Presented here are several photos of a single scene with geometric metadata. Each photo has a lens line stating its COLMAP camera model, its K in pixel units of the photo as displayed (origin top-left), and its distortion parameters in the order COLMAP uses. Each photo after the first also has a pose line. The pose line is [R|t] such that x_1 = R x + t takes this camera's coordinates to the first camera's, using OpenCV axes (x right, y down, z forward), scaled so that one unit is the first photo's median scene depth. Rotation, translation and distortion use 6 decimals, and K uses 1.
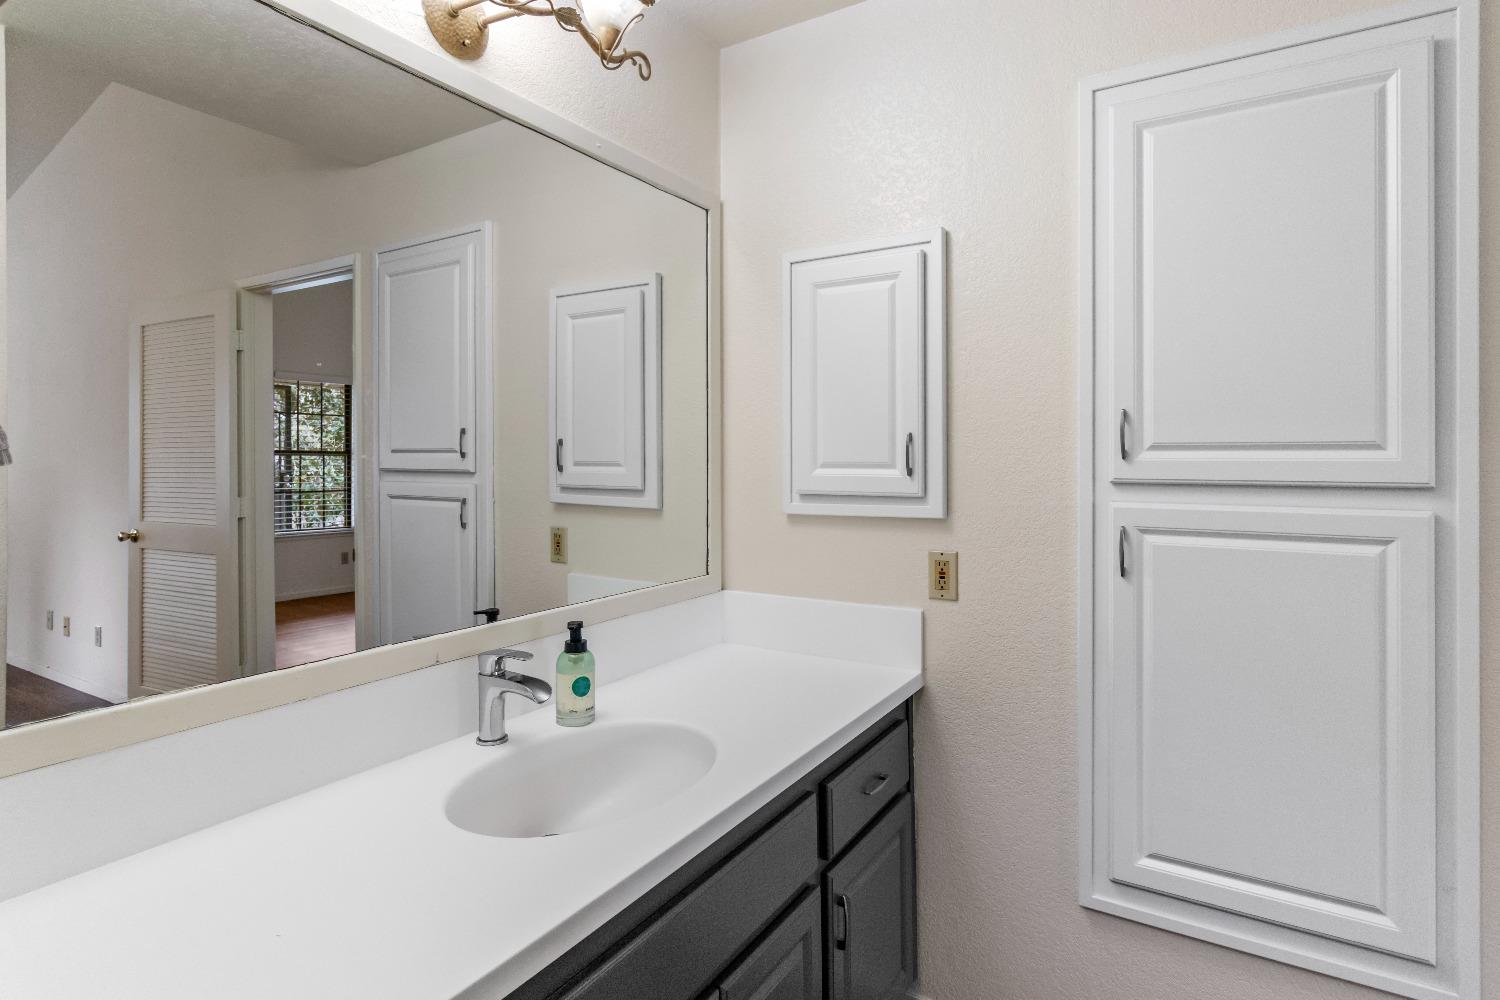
lens RADIAL K [[778.6, 0, 752.8], [0, 778.6, 469.5], [0, 0, 1]] dist [0.000771, 0.000464]
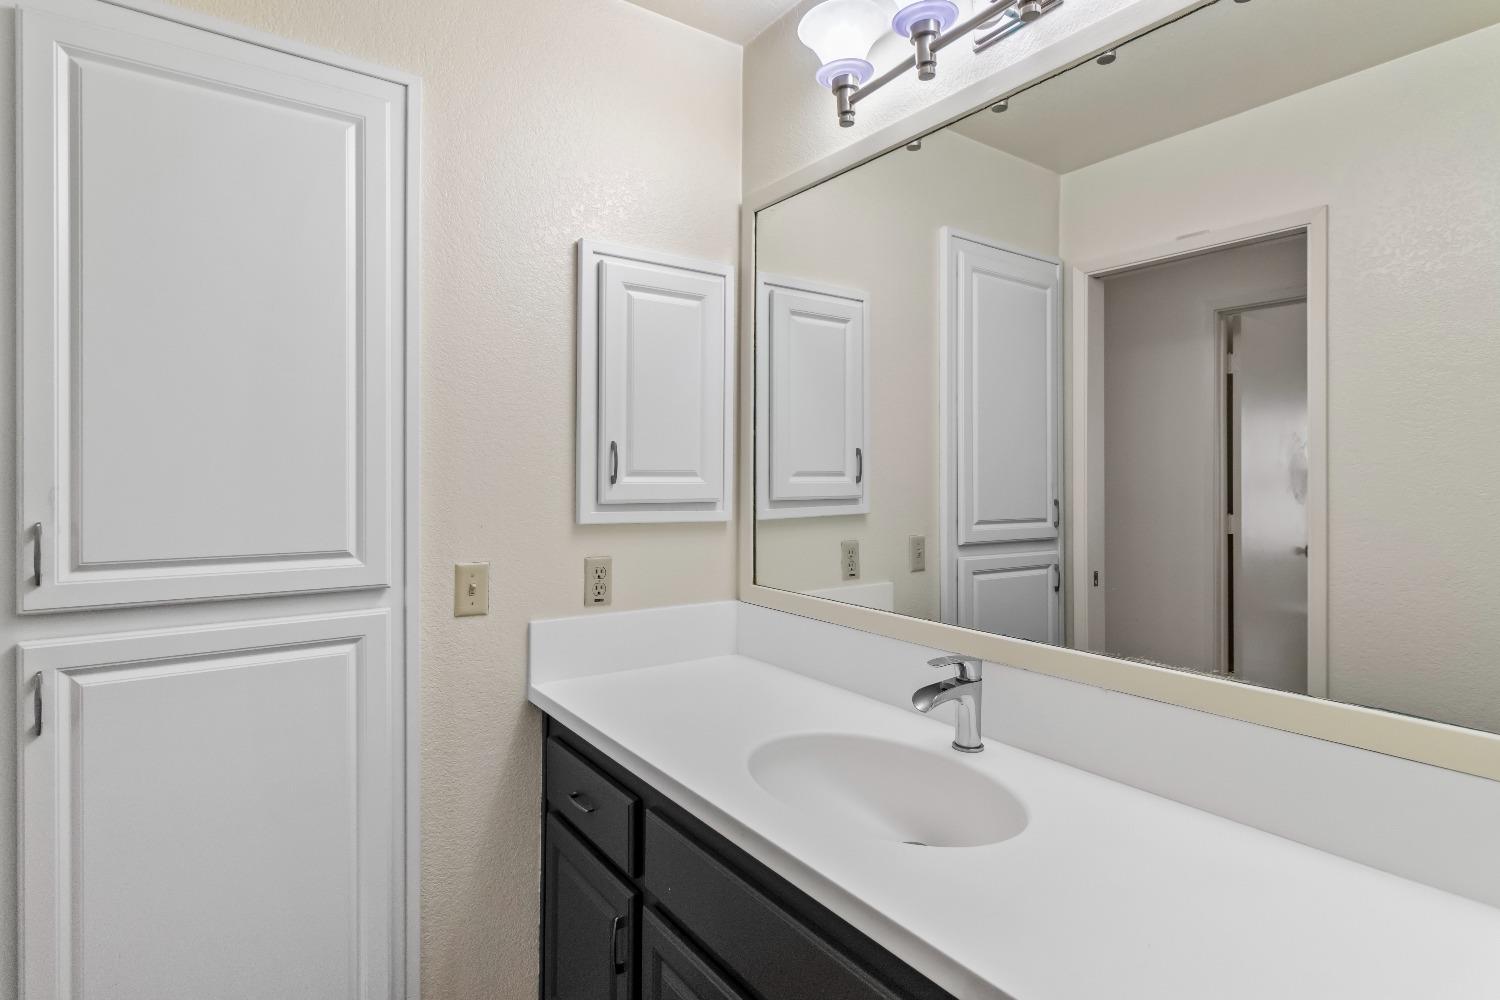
lens RADIAL K [[778.6, 0, 752.8], [0, 778.6, 469.5], [0, 0, 1]] dist [0.000771, 0.000464]
pose [[0.390212, 0.002841, 0.920721, -0.942502], [0.002288, 0.999989, -0.004056, -0.007774], [-0.920722, 0.003689, 0.390202, 0.604285]]
